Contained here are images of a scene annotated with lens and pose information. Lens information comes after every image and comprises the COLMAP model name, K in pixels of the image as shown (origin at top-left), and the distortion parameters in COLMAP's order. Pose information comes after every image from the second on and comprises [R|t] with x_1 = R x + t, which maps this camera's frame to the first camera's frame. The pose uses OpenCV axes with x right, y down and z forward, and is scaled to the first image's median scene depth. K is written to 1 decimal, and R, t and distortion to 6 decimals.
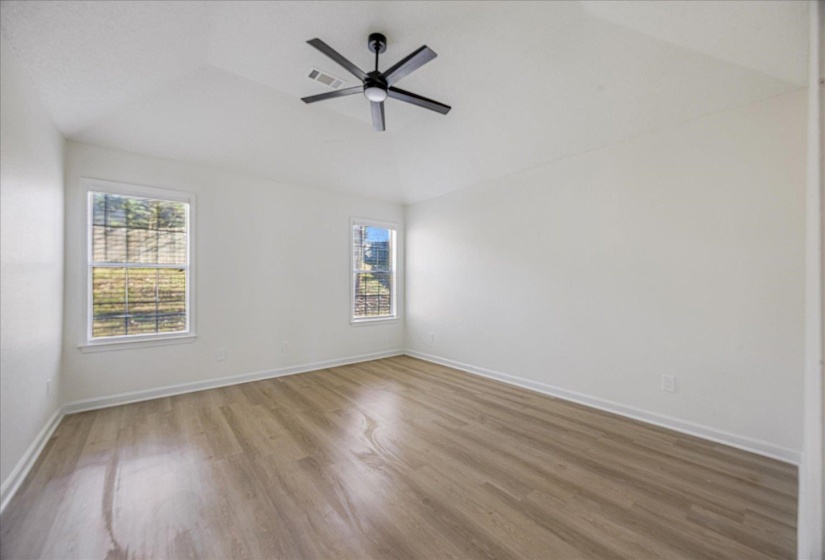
lens RADIAL K [[313.5, 0, 410.5], [0, 313.5, 282.0], [0, 0, 1]] dist [0.001116, -0.000010]
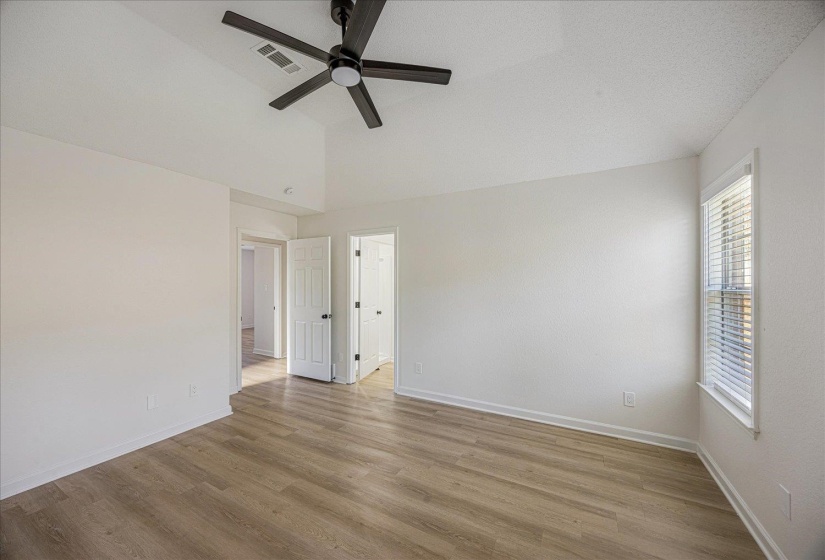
lens RADIAL K [[313.5, 0, 410.5], [0, 313.5, 282.0], [0, 0, 1]] dist [0.001116, -0.000010]
pose [[-0.929697, -0.002490, -0.368316, 0.023617], [-0.000763, 0.999988, -0.004834, -0.087672], [0.368324, -0.004213, -0.929688, 1.759847]]
